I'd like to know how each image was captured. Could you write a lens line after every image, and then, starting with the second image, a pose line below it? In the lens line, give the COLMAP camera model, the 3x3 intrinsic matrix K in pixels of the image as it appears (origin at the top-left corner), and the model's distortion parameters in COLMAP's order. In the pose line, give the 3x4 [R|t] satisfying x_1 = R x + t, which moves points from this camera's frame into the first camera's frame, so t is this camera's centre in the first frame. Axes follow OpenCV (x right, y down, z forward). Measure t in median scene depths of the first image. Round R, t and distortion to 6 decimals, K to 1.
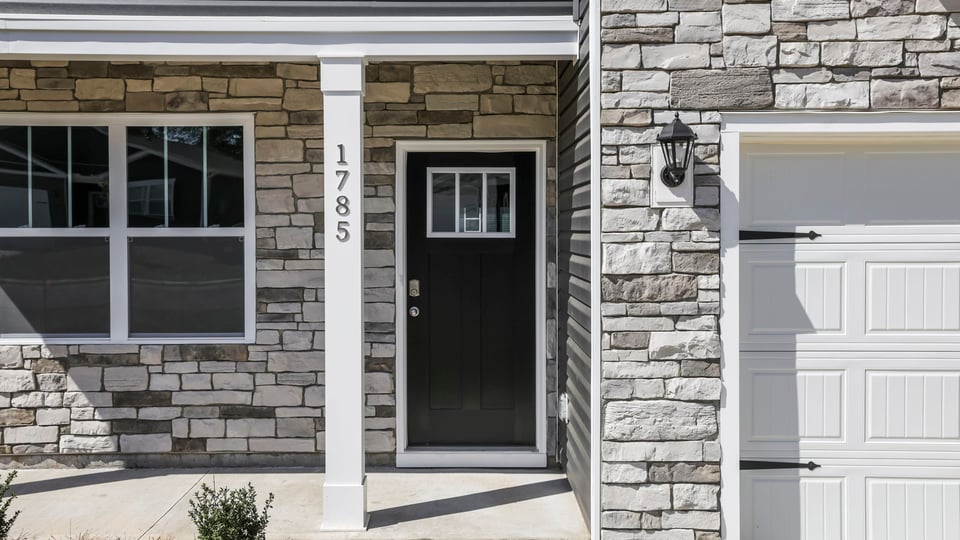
lens RADIAL K [[435.7, 0, 476.8], [0, 435.7, 265.3], [0, 0, 1]] dist [0.001038, 0.007000]
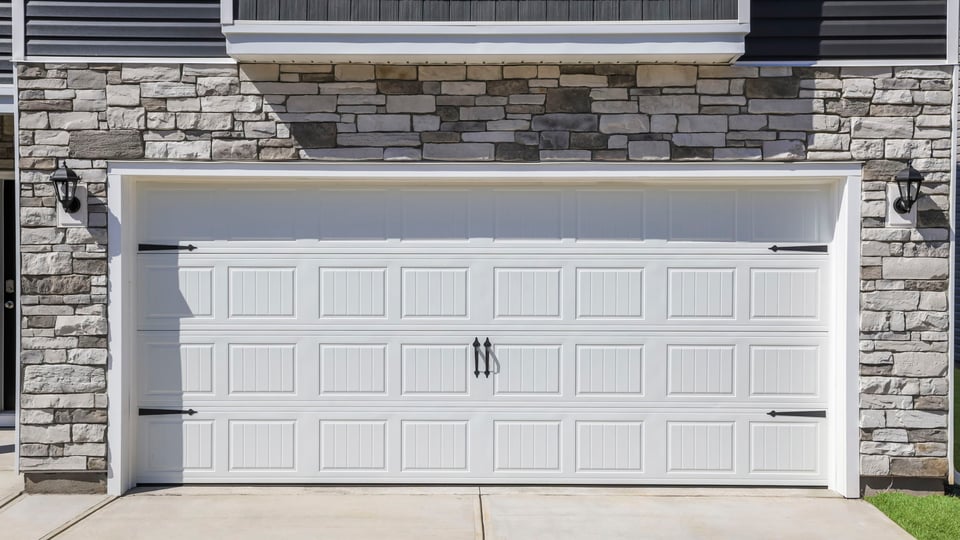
lens RADIAL K [[435.7, 0, 476.8], [0, 435.7, 265.3], [0, 0, 1]] dist [0.001038, 0.007000]
pose [[0.999988, 0.004800, 0.000939, 1.757810], [-0.004798, 0.999985, -0.002503, -0.013338], [-0.000951, 0.002498, 0.999996, -0.419605]]
